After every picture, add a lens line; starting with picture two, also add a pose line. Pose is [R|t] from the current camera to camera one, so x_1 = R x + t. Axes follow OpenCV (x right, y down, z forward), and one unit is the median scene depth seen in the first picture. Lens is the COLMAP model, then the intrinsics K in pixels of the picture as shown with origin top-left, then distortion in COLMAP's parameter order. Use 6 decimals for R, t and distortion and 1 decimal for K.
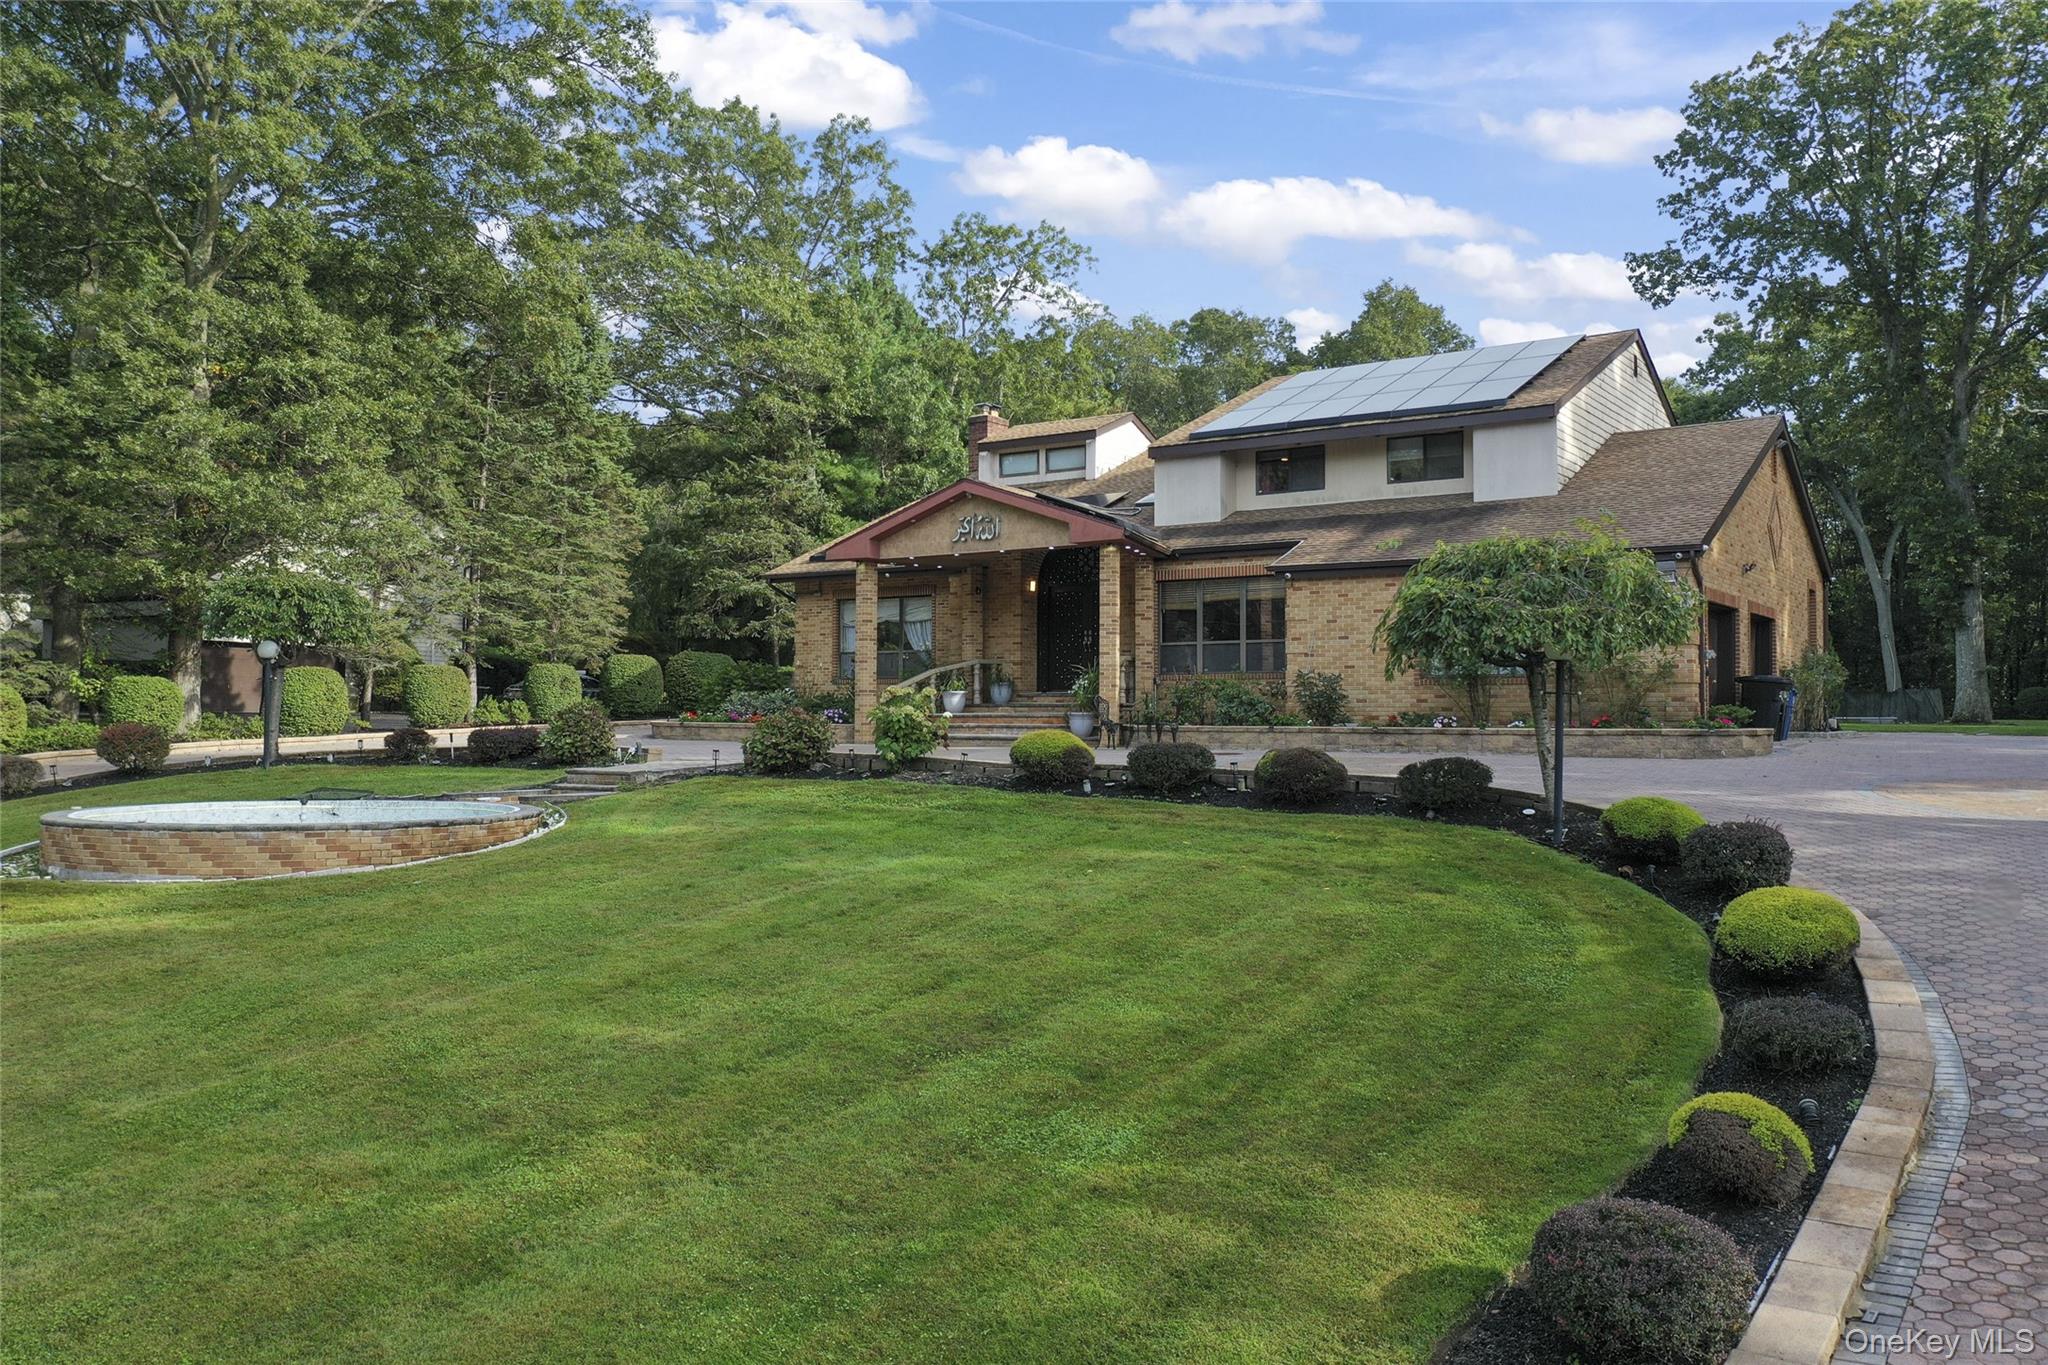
lens RADIAL K [[1637.7, 0, 1034.9], [0, 1637.7, 680.4], [0, 0, 1]] dist [-0.002940, 0.014023]
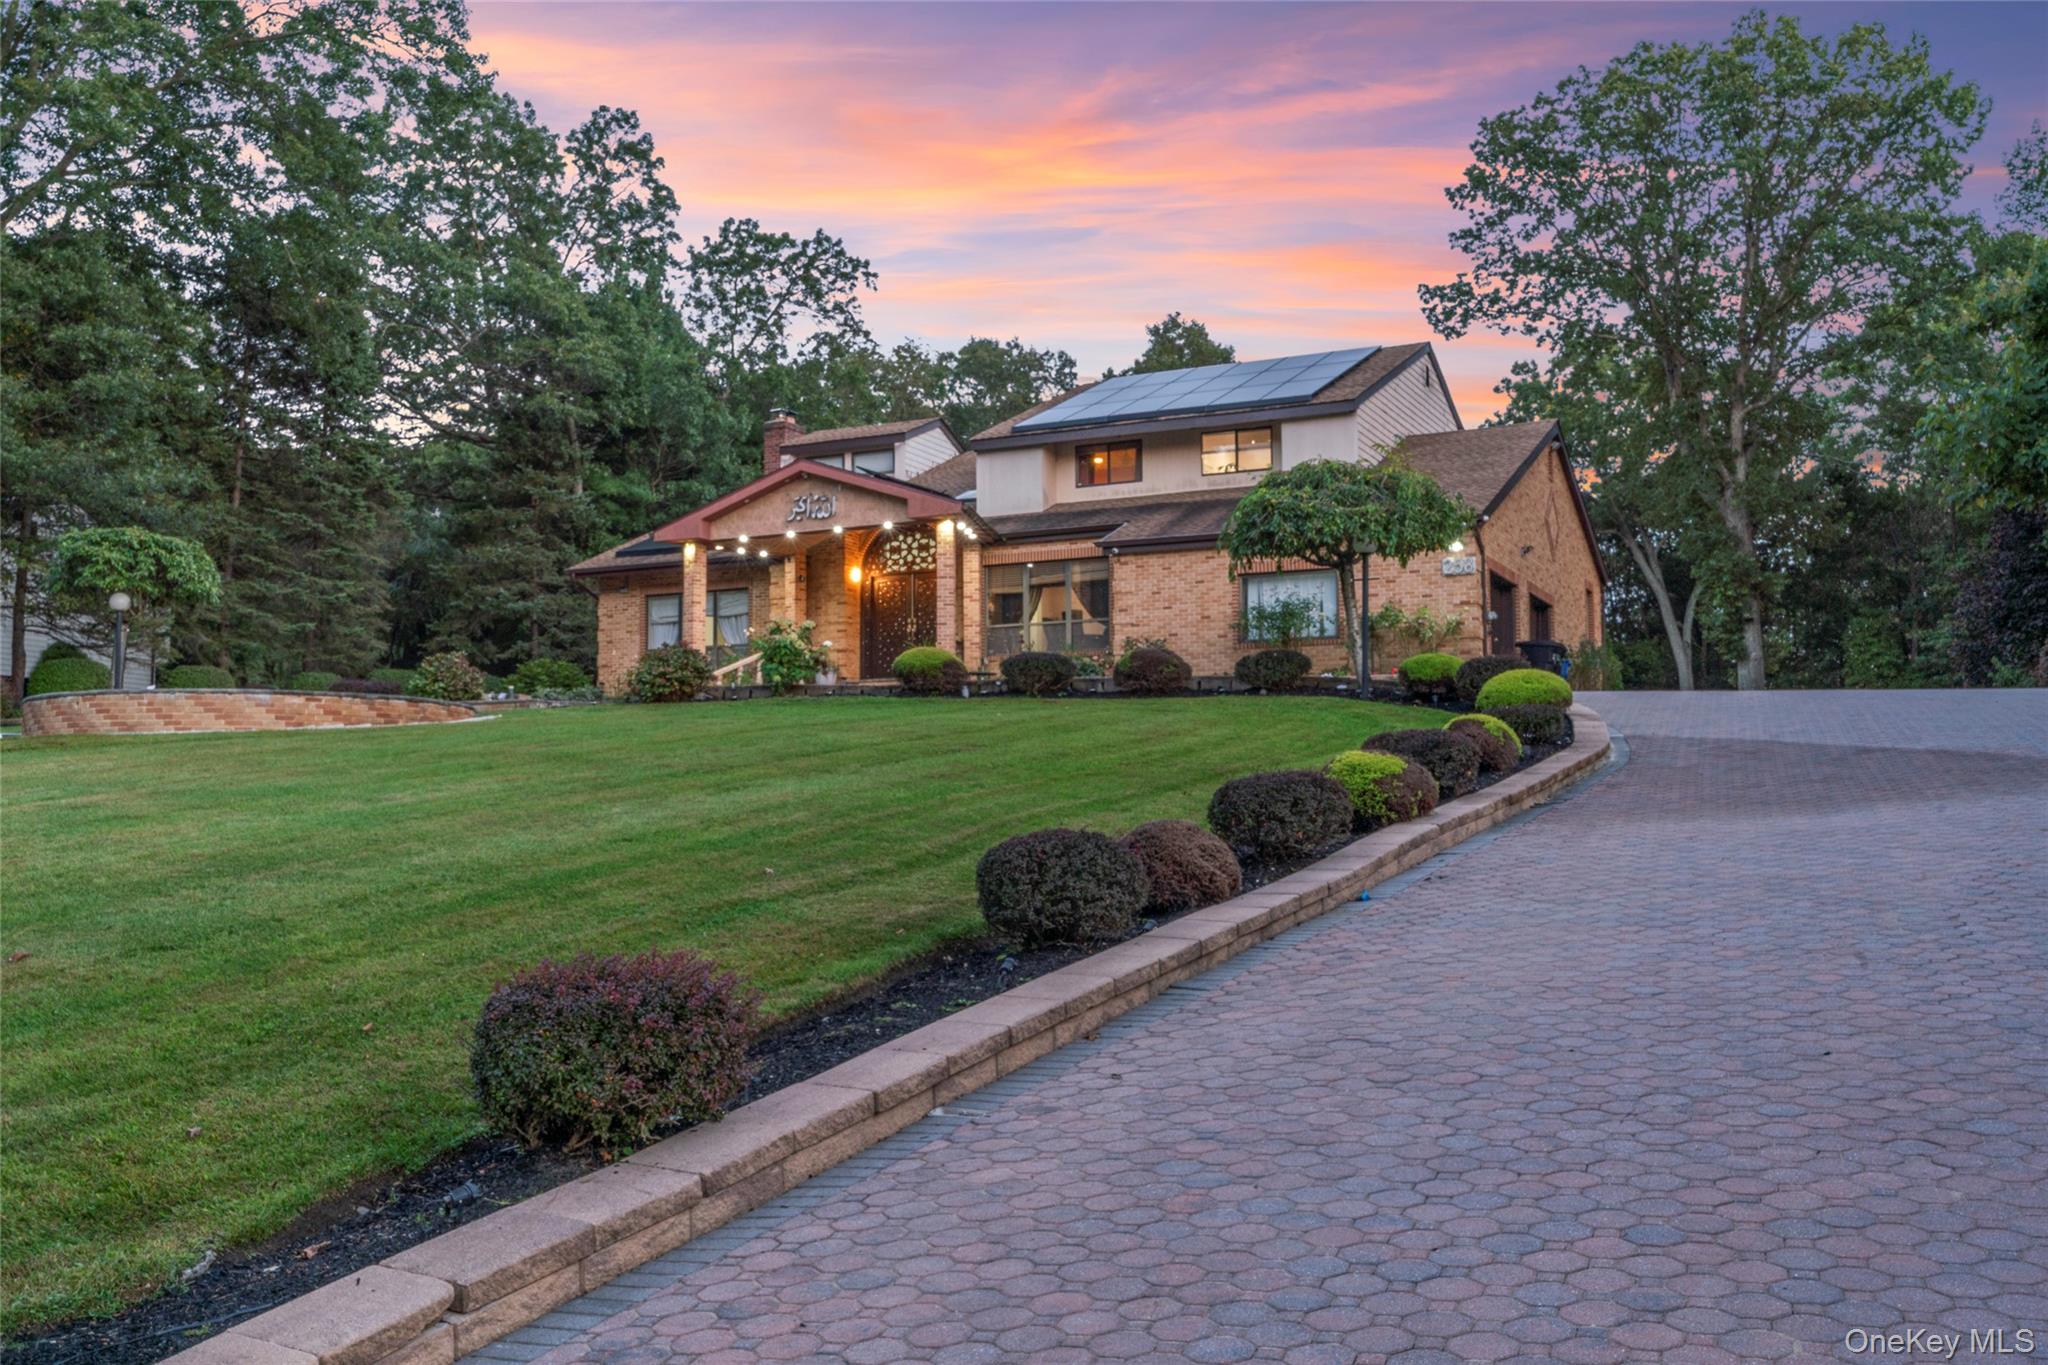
lens RADIAL K [[1996.1, 0, 1057.9], [0, 1996.1, 723.0], [0, 0, 1]] dist [-0.012414, -0.020442]
pose [[0.987061, 0.000809, 0.160344, -0.047961], [0.006379, 0.998997, -0.044311, 0.055943], [-0.160219, 0.044761, 0.986066, -0.141923]]
